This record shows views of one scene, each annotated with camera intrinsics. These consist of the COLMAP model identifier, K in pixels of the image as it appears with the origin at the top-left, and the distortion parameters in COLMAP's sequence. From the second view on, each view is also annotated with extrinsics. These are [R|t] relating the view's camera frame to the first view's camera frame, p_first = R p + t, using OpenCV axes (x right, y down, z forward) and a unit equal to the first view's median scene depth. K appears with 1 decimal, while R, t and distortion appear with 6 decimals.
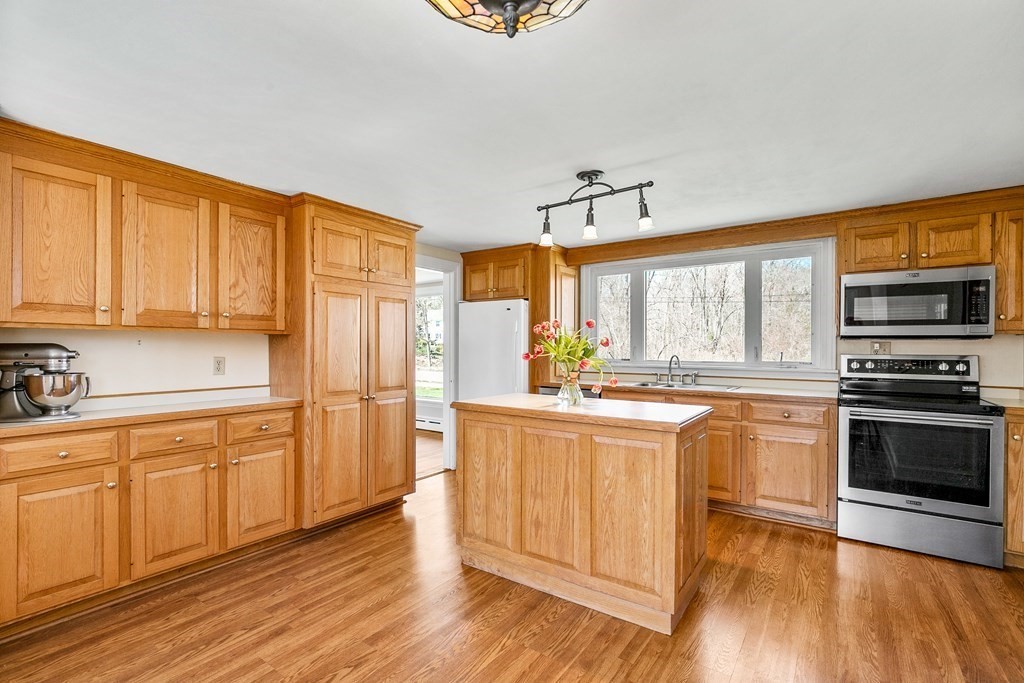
lens RADIAL K [[467.3, 0, 514.6], [0, 467.3, 347.1], [0, 0, 1]] dist [-0.013709, 0.004445]
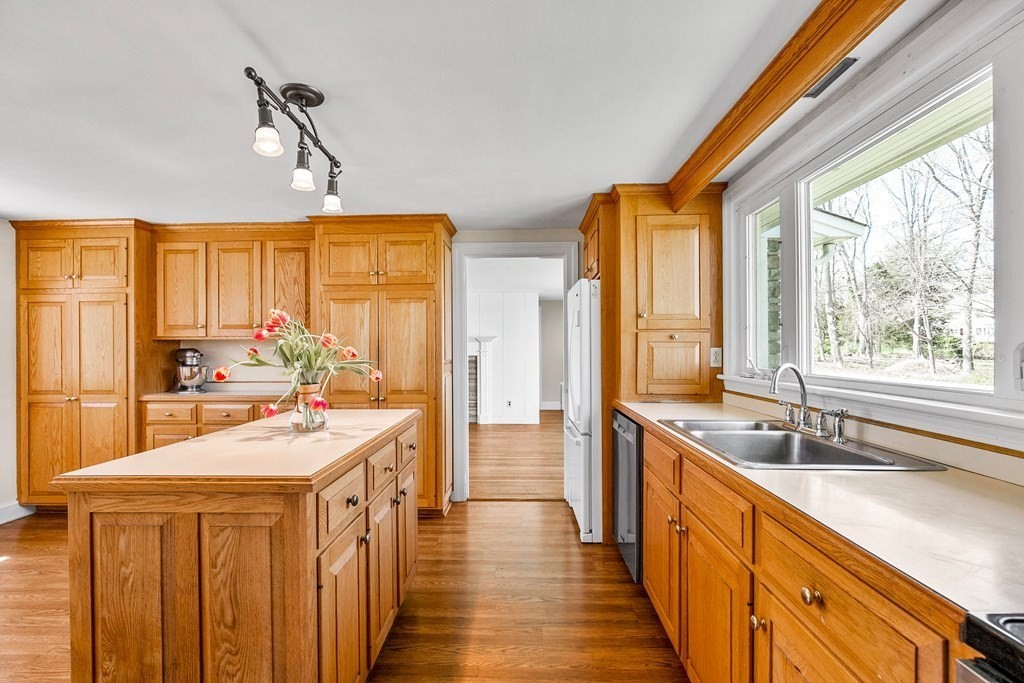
lens RADIAL K [[467.3, 0, 514.0], [0, 467.3, 347.1], [0, 0, 1]] dist [-0.013709, 0.004445]
pose [[0.552436, -0.006181, -0.833532, 0.776049], [0.008080, 0.999965, -0.002060, 0.000123], [0.833516, -0.005596, 0.552467, 0.764437]]
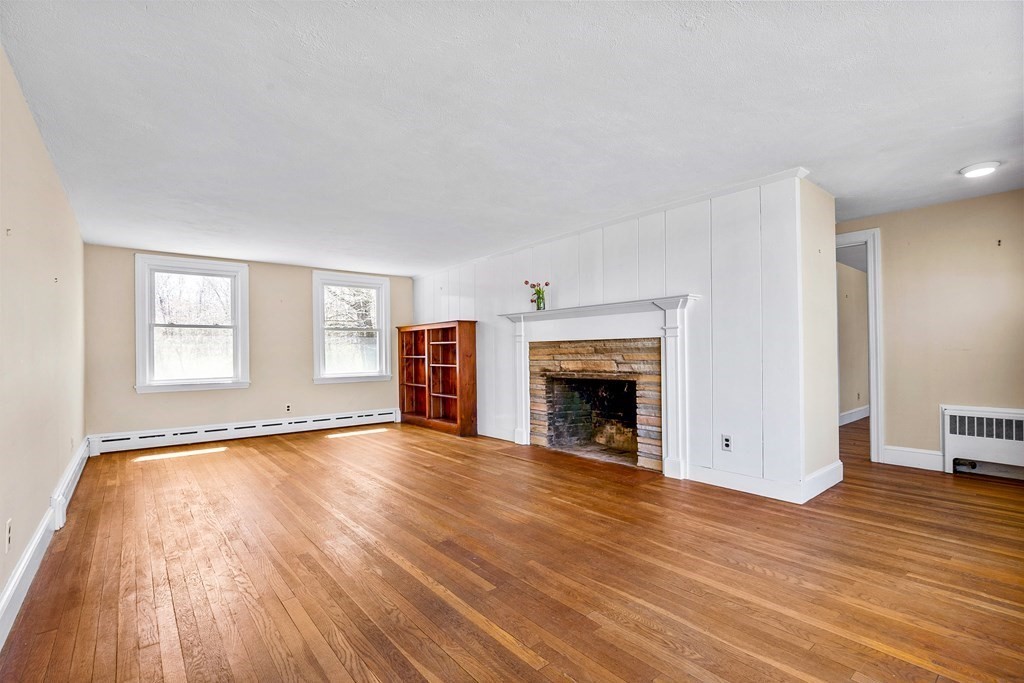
lens RADIAL K [[467.3, 0, 511.0], [0, 467.3, 350.8], [0, 0, 1]] dist [-0.013709, 0.004445]
pose [[-0.258972, -0.006953, -0.965860, -0.145492], [0.014783, 0.999828, -0.011161, 0.086454], [0.965772, -0.017169, -0.258825, 1.960064]]
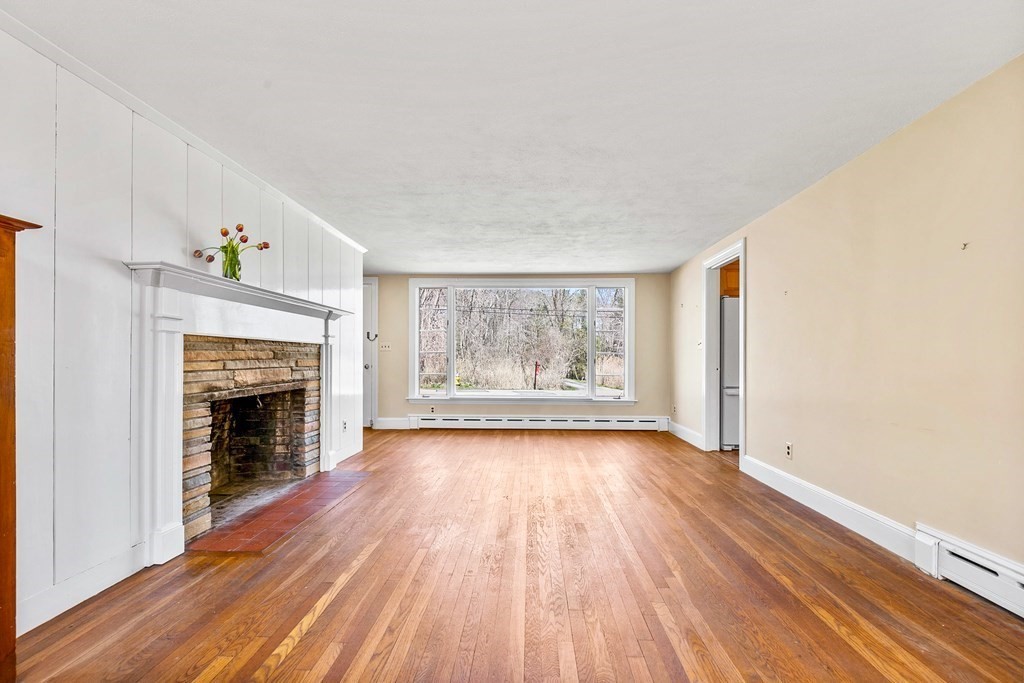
lens RADIAL K [[467.3, 0, 516.7], [0, 467.3, 358.5], [0, 0, 1]] dist [-0.013709, 0.004445]
pose [[0.828905, -0.005313, 0.559364, -1.789106], [0.001063, 0.999968, 0.007922, 0.072865], [-0.559388, -0.005972, 0.828885, 0.567741]]
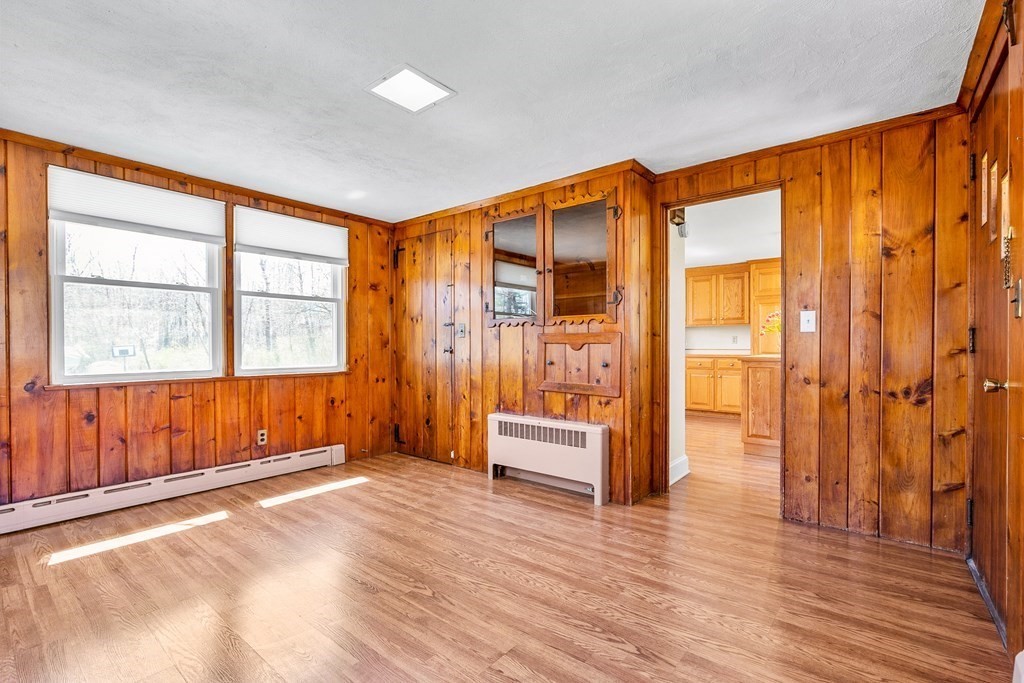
lens RADIAL K [[467.3, 0, 512.8], [0, 467.3, 348.0], [0, 0, 1]] dist [-0.013709, 0.004445]
pose [[-0.063436, 0.003973, -0.997978, 1.771872], [0.003095, 0.999988, 0.003785, 0.067870], [0.997981, -0.002849, -0.063448, 0.030616]]
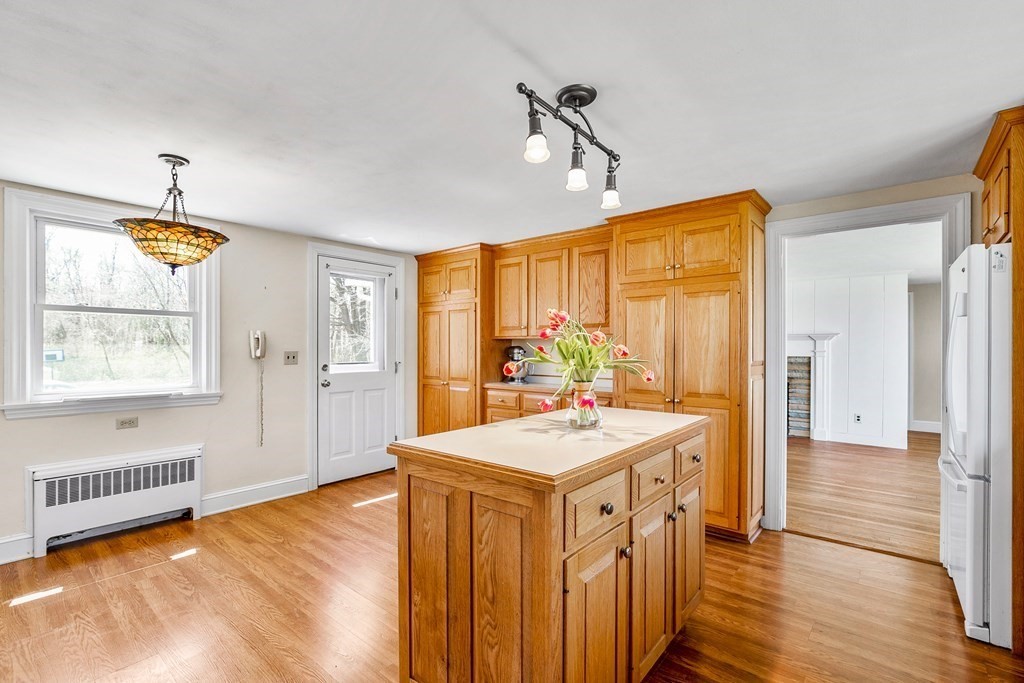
lens RADIAL K [[467.3, 0, 511.5], [0, 467.3, 348.0], [0, 0, 1]] dist [-0.013709, 0.004445]
pose [[-0.082255, -0.000222, -0.996611, 0.741460], [0.000962, 0.999999, -0.000302, 0.000651], [0.996611, -0.000984, -0.082255, 0.833252]]
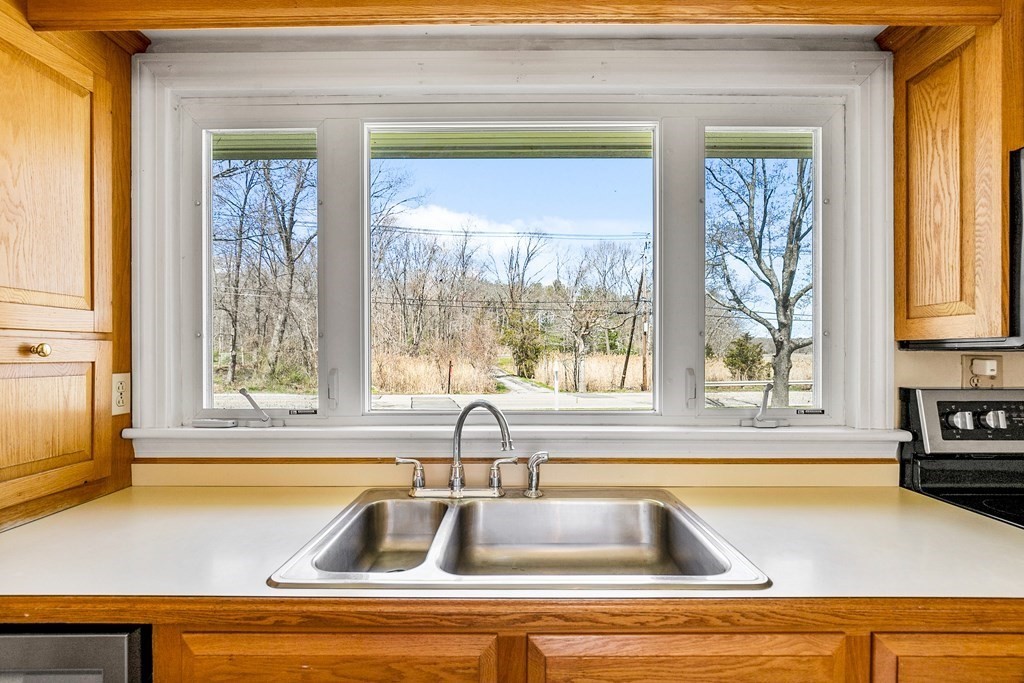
lens RADIAL K [[467.3, 0, 508.0], [0, 467.3, 355.1], [0, 0, 1]] dist [-0.013709, 0.004445]
pose [[0.820109, -0.006973, 0.572165, 0.268079], [0.001874, 0.999953, 0.009501, -0.018411], [-0.572204, -0.006719, 0.820084, 1.049353]]
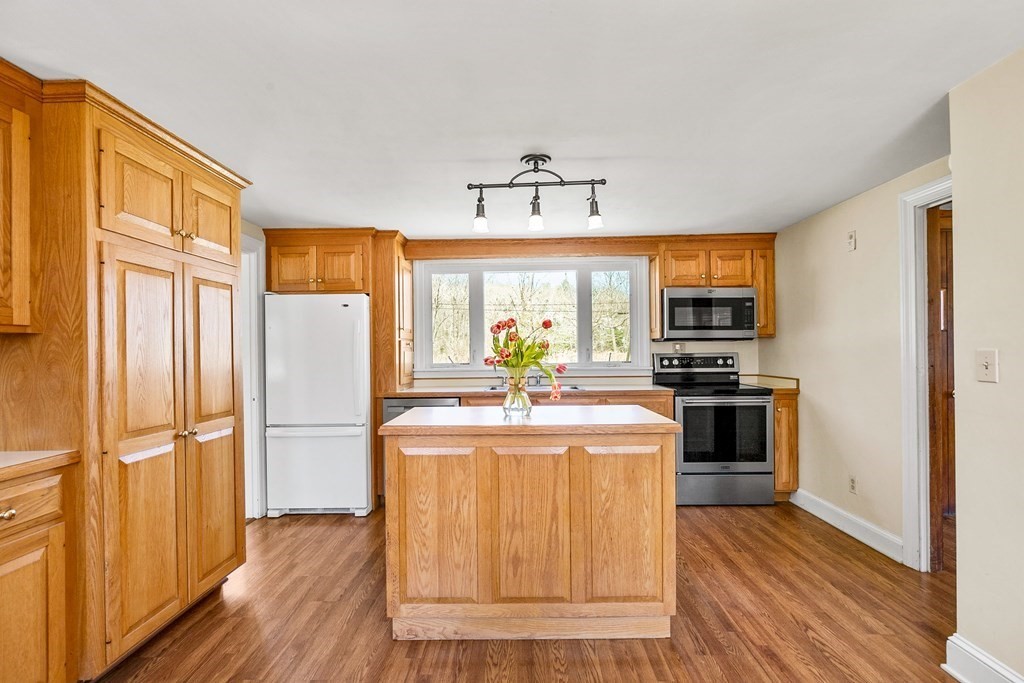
lens RADIAL K [[467.3, 0, 515.2], [0, 467.3, 347.4], [0, 0, 1]] dist [-0.013709, 0.004445]
pose [[0.824075, -0.008945, 0.566411, -0.336474], [0.013509, 0.999901, -0.003863, -0.001231], [-0.566320, 0.010836, 0.824114, 0.243557]]
